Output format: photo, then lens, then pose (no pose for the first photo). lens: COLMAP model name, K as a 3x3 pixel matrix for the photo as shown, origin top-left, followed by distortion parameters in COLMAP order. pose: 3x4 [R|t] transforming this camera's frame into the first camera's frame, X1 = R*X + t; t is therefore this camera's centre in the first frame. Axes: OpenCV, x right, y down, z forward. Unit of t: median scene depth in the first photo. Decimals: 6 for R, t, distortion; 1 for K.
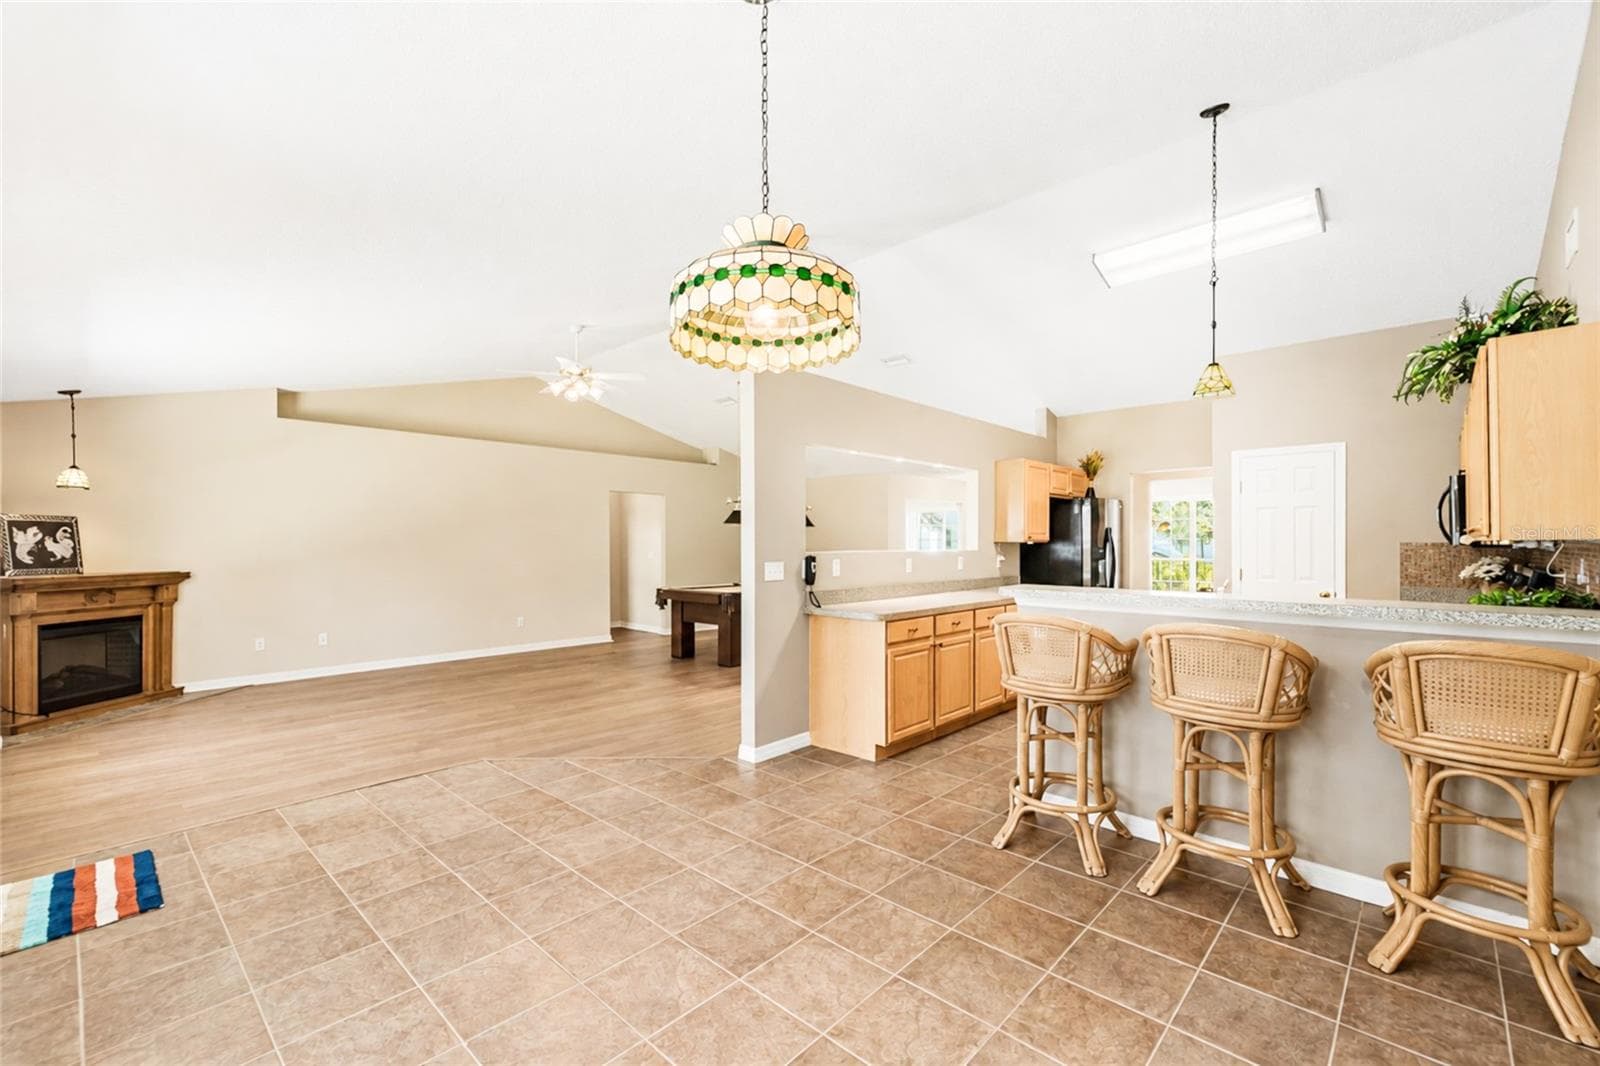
lens RADIAL K [[667.1, 0, 802.3], [0, 667.1, 513.7], [0, 0, 1]] dist [0.008621, 0.000060]
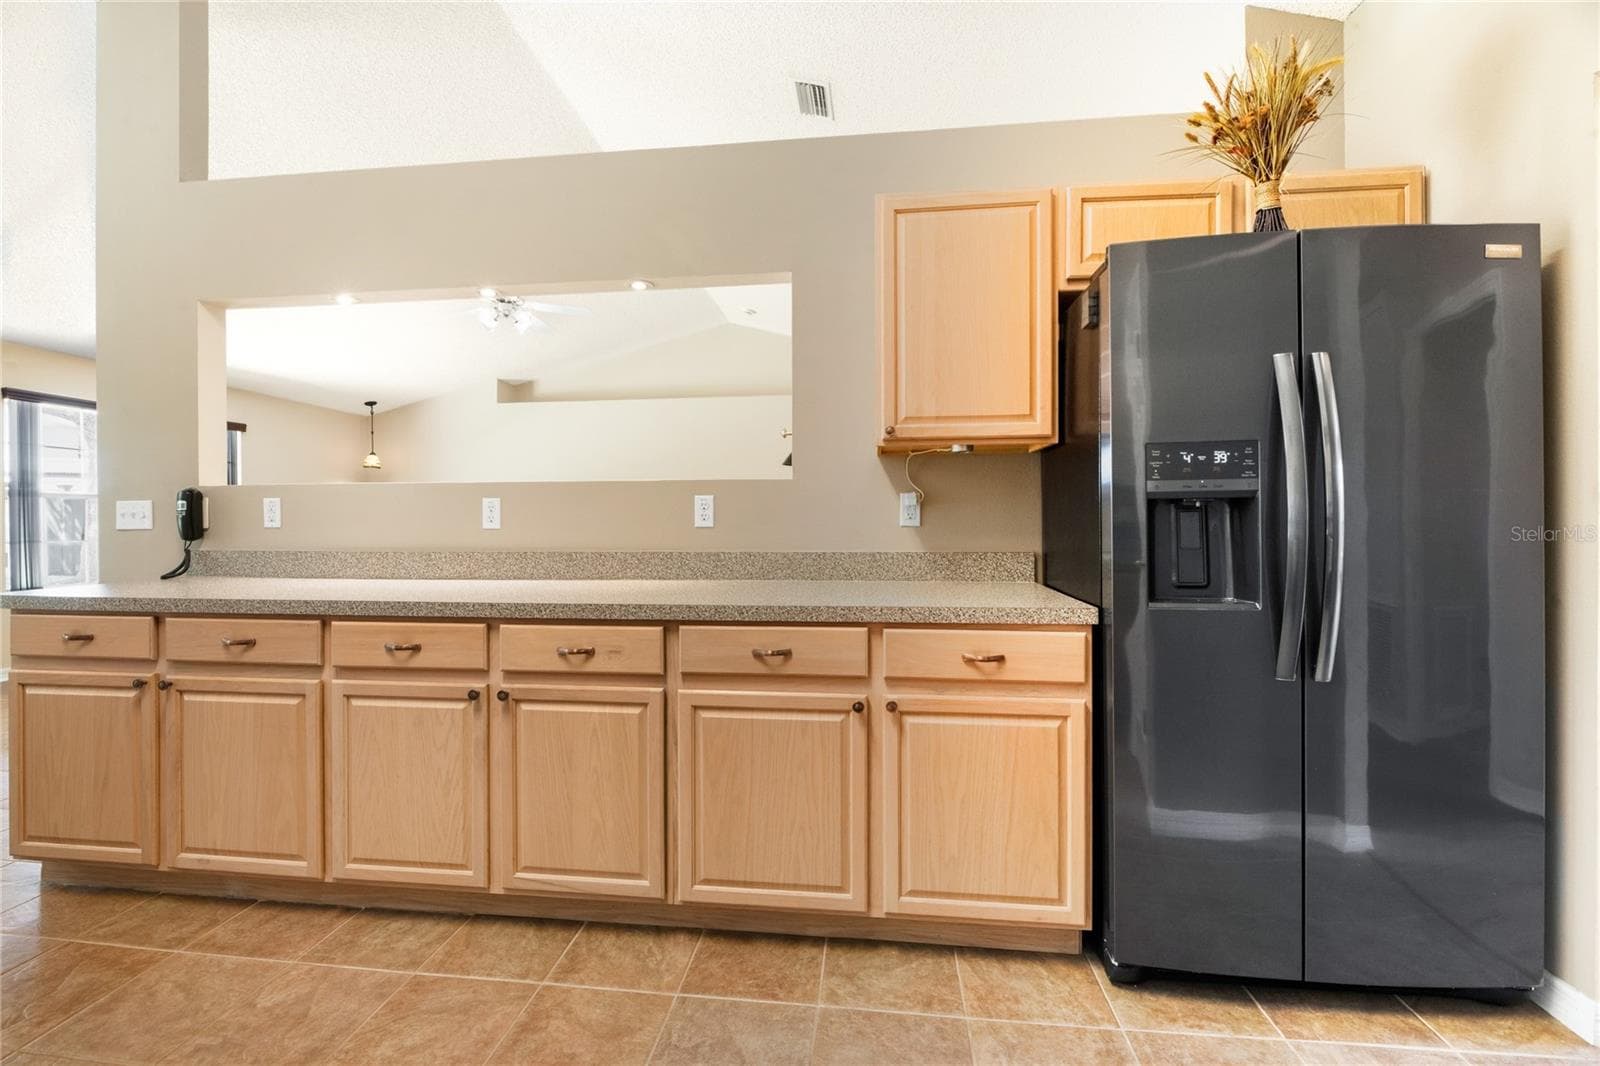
lens RADIAL K [[667.1, 0, 802.3], [0, 667.1, 513.7], [0, 0, 1]] dist [0.008621, 0.000060]
pose [[0.582058, -0.014004, -0.813026, 0.695595], [0.045107, 0.998868, 0.015088, 0.087318], [0.811895, -0.045456, 0.582031, 0.951372]]
